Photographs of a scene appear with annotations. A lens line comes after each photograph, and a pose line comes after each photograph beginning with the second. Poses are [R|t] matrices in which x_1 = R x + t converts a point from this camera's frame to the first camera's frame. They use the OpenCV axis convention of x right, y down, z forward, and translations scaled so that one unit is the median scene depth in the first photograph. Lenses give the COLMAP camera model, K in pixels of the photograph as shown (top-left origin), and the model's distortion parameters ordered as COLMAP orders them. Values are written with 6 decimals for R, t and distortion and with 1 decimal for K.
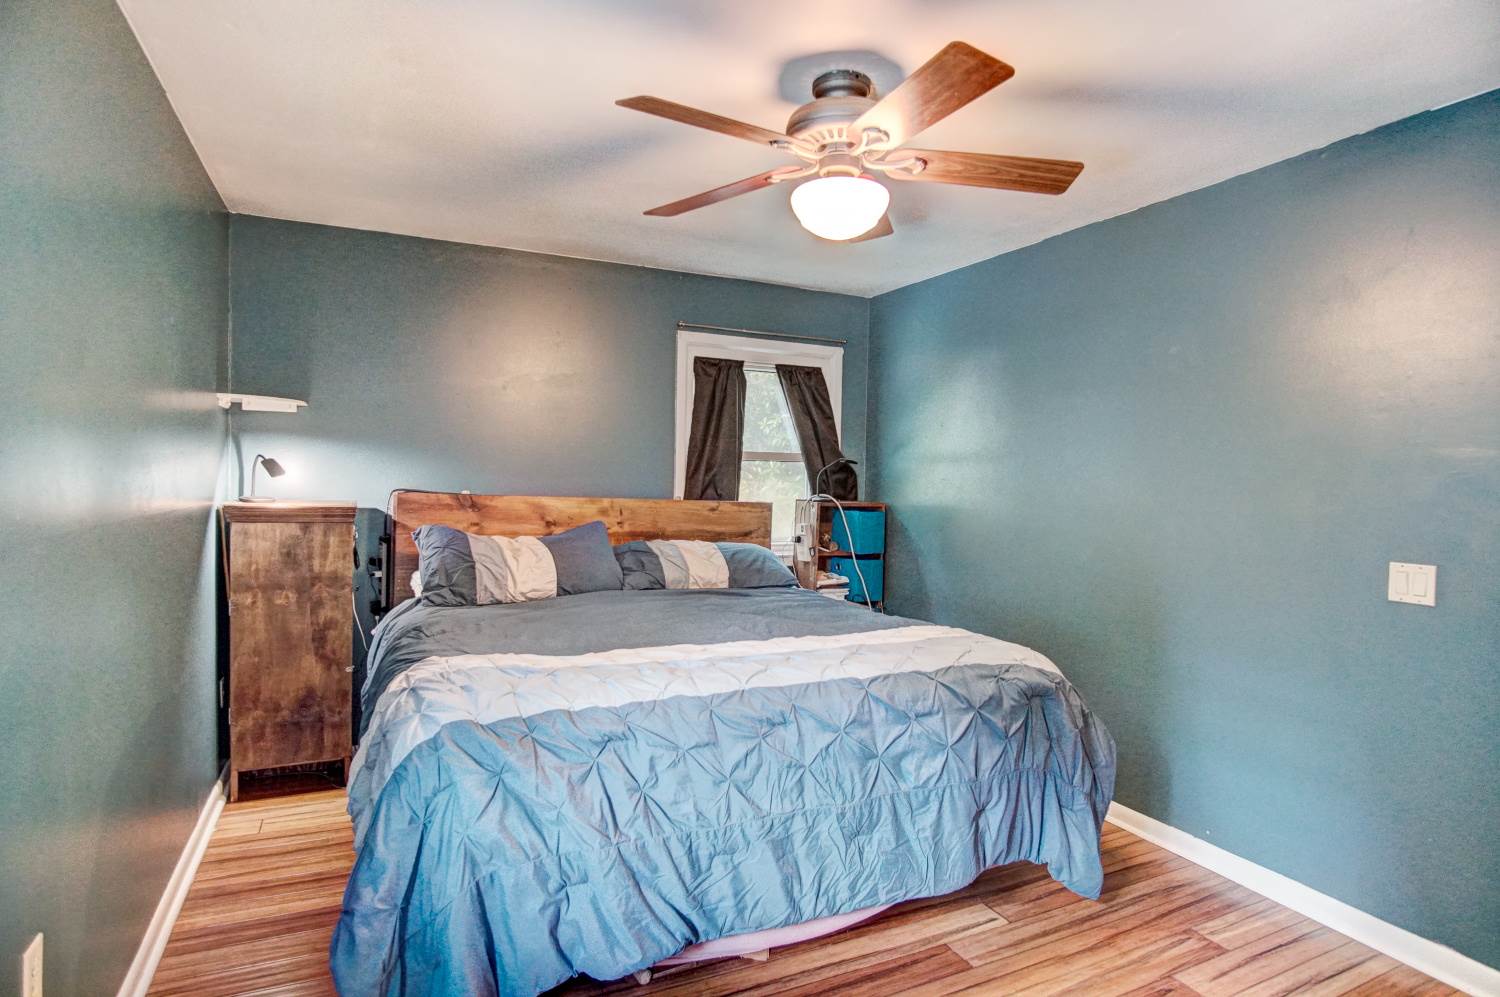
lens RADIAL K [[802.8, 0, 748.7], [0, 802.8, 491.2], [0, 0, 1]] dist [-0.042120, 0.011467]
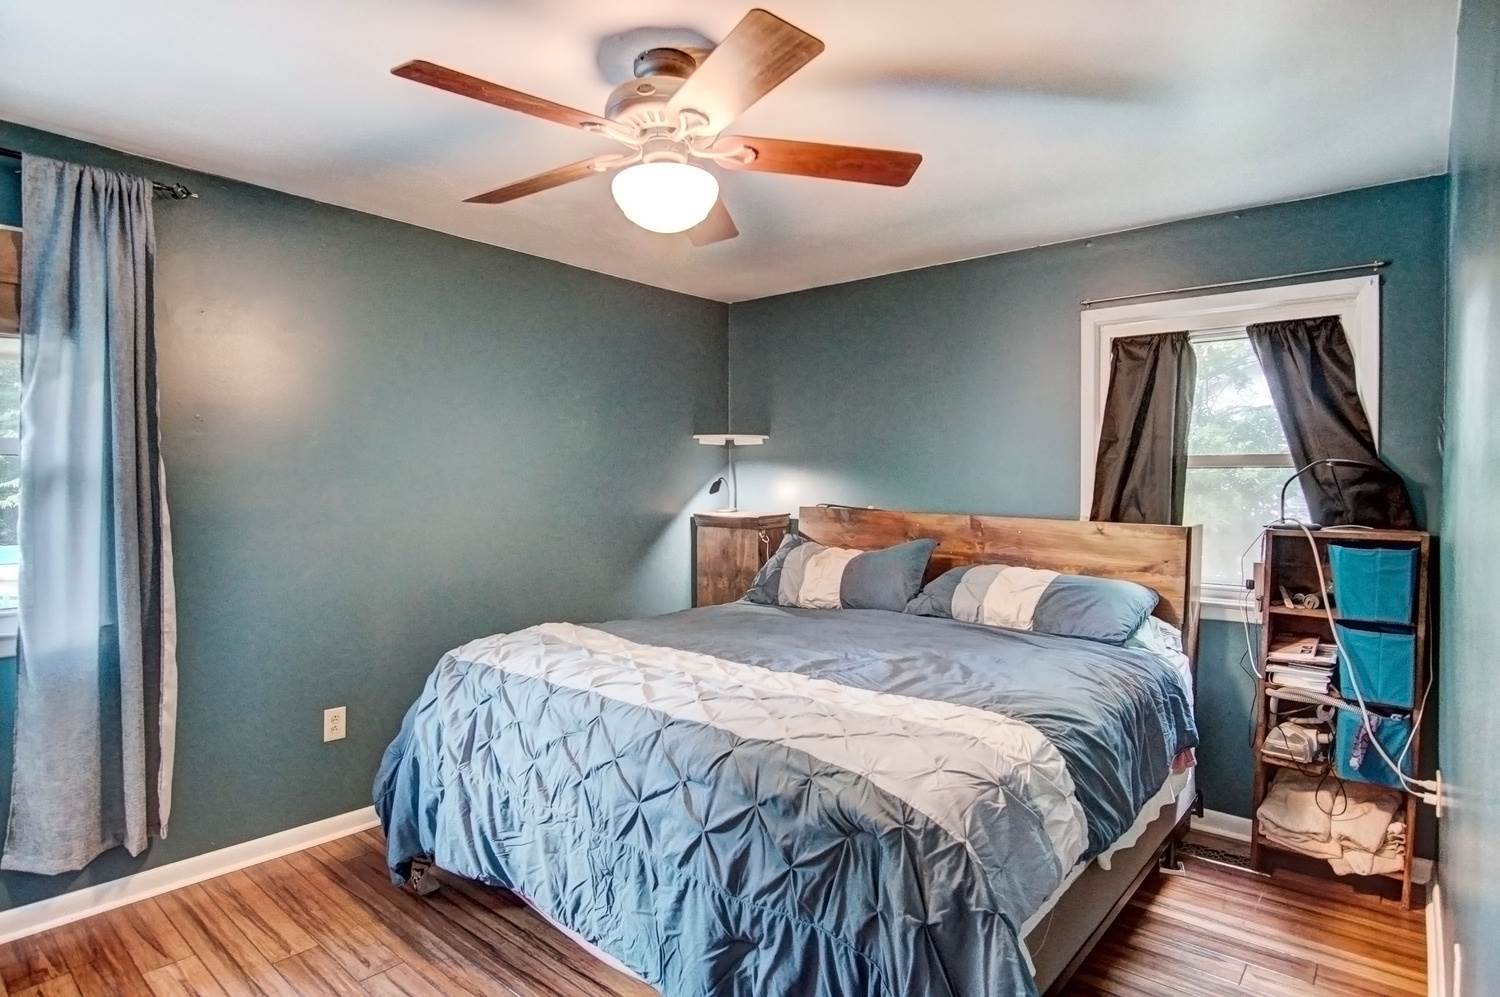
lens RADIAL K [[802.8, 0, 748.7], [0, 802.8, 491.2], [0, 0, 1]] dist [-0.042120, 0.011467]
pose [[0.399688, -0.008085, -0.916615, 0.649493], [-0.011625, 0.999836, -0.013888, -0.004146], [0.916577, 0.016206, 0.399529, 0.468247]]
